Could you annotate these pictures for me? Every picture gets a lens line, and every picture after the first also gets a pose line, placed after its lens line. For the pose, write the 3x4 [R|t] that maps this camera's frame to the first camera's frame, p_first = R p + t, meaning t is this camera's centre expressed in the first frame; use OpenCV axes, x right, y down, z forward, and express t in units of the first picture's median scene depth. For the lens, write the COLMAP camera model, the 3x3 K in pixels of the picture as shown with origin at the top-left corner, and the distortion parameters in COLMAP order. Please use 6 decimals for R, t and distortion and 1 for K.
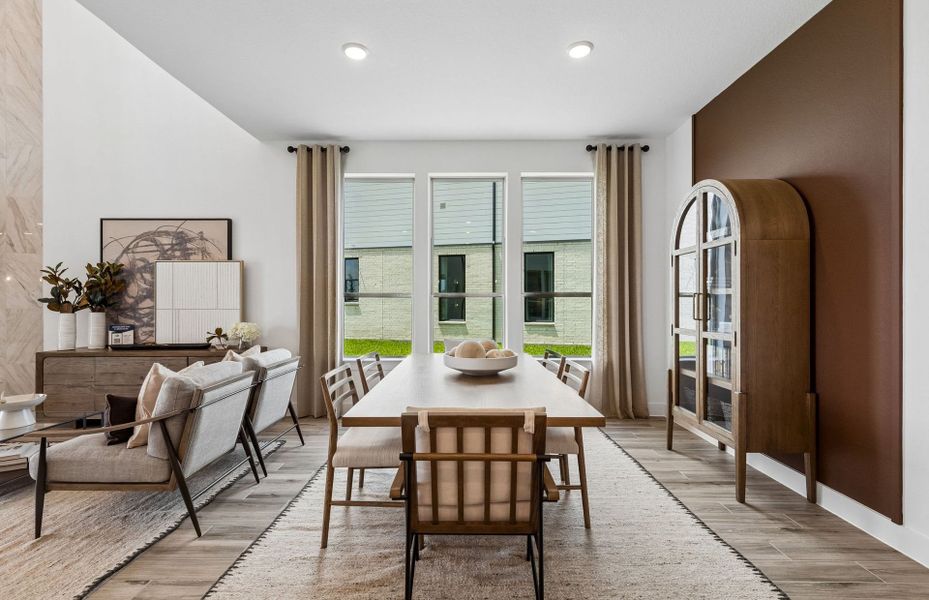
lens RADIAL K [[417.5, 0, 465.0], [0, 417.5, 302.6], [0, 0, 1]] dist [0.006831, -0.001807]
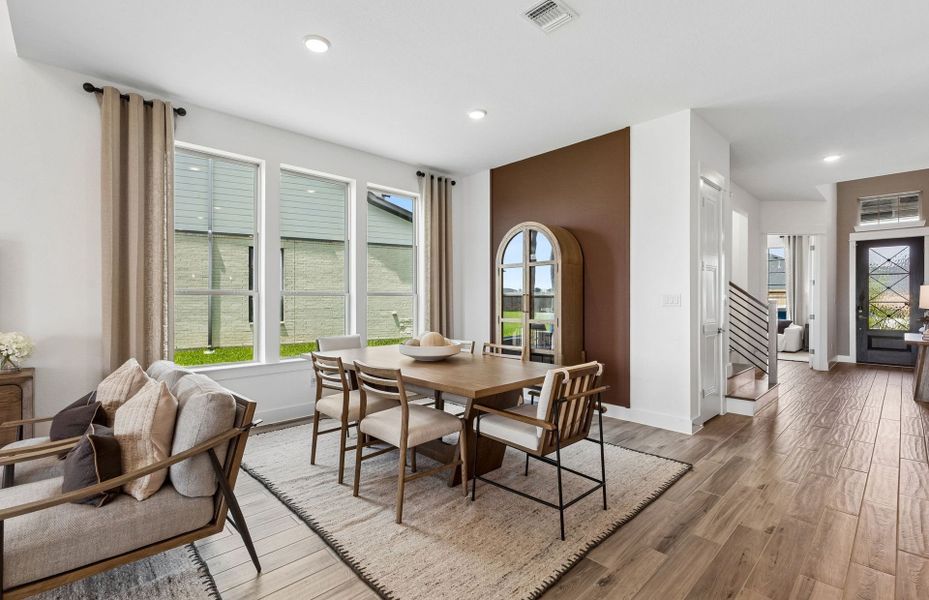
lens RADIAL K [[417.5, 0, 460.5], [0, 417.5, 299.2], [0, 0, 1]] dist [0.006831, -0.001807]
pose [[0.722676, 0.000589, 0.691186, -0.458559], [0.002307, 0.999992, -0.003265, -0.000301], [-0.691183, 0.003955, 0.722669, 0.042127]]
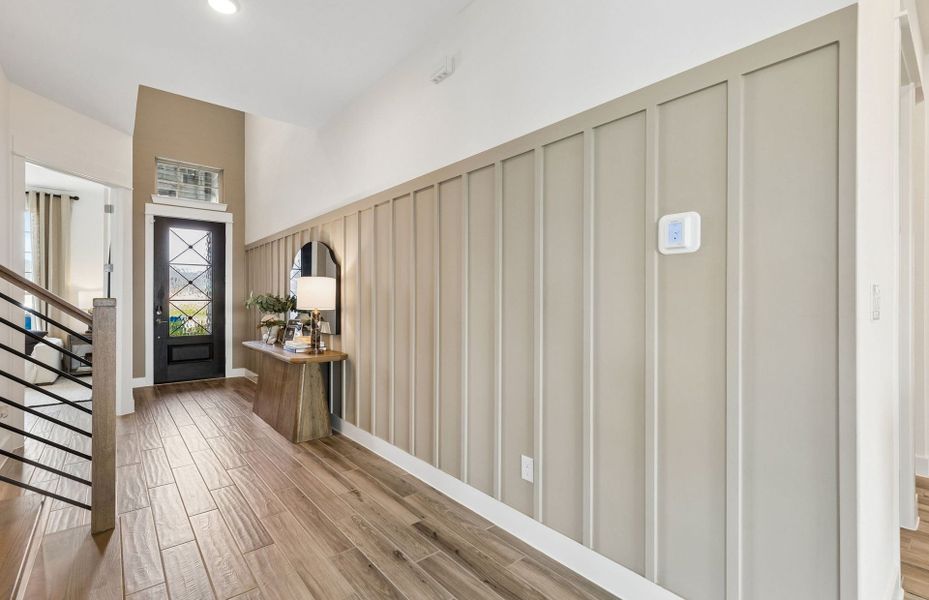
lens RADIAL K [[417.5, 0, 463.8], [0, 417.5, 297.9], [0, 0, 1]] dist [0.006831, -0.001807]
pose [[-0.652656, -0.003132, 0.757648, 0.436628], [-0.002312, 0.999995, 0.002142, -0.002134], [-0.757651, -0.000353, -0.652660, 0.294986]]
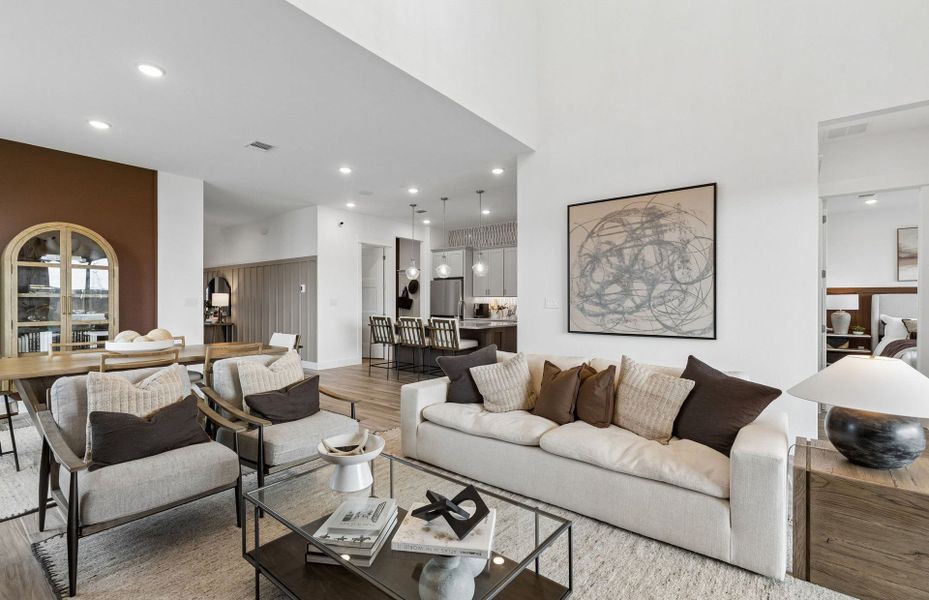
lens RADIAL K [[417.5, 0, 464.0], [0, 417.5, 302.0], [0, 0, 1]] dist [0.006831, -0.001807]
pose [[-0.792247, -0.002940, 0.610193, -1.031606], [-0.000477, 0.999991, 0.004199, -0.006198], [-0.610200, 0.003035, -0.792241, 0.908035]]
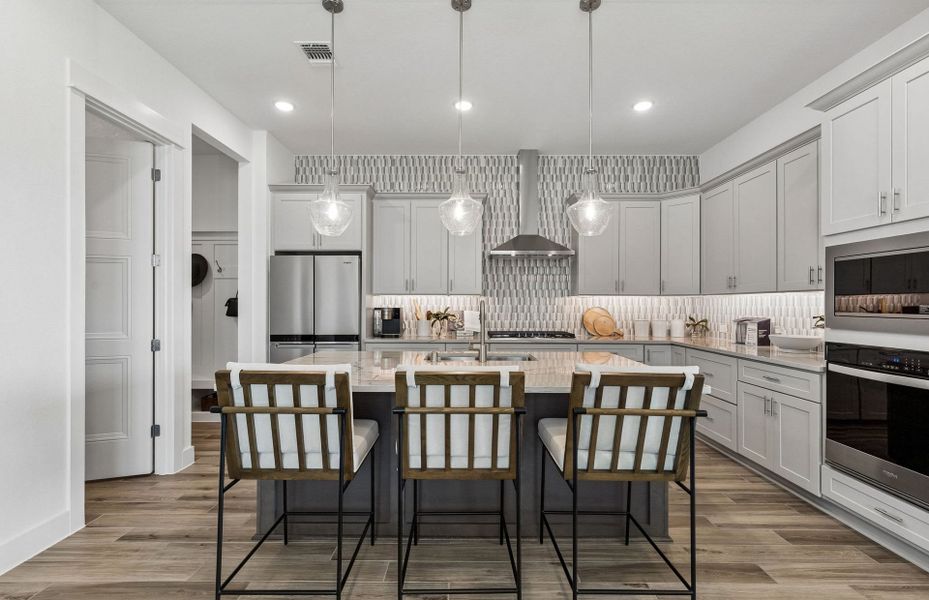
lens RADIAL K [[417.5, 0, 462.4], [0, 417.5, 300.0], [0, 0, 1]] dist [0.006831, -0.001807]
pose [[-0.999996, -0.002882, -0.000460, 0.001959], [-0.002879, 0.999973, -0.006794, -0.003178], [0.000479, -0.006793, -0.999977, 0.230570]]
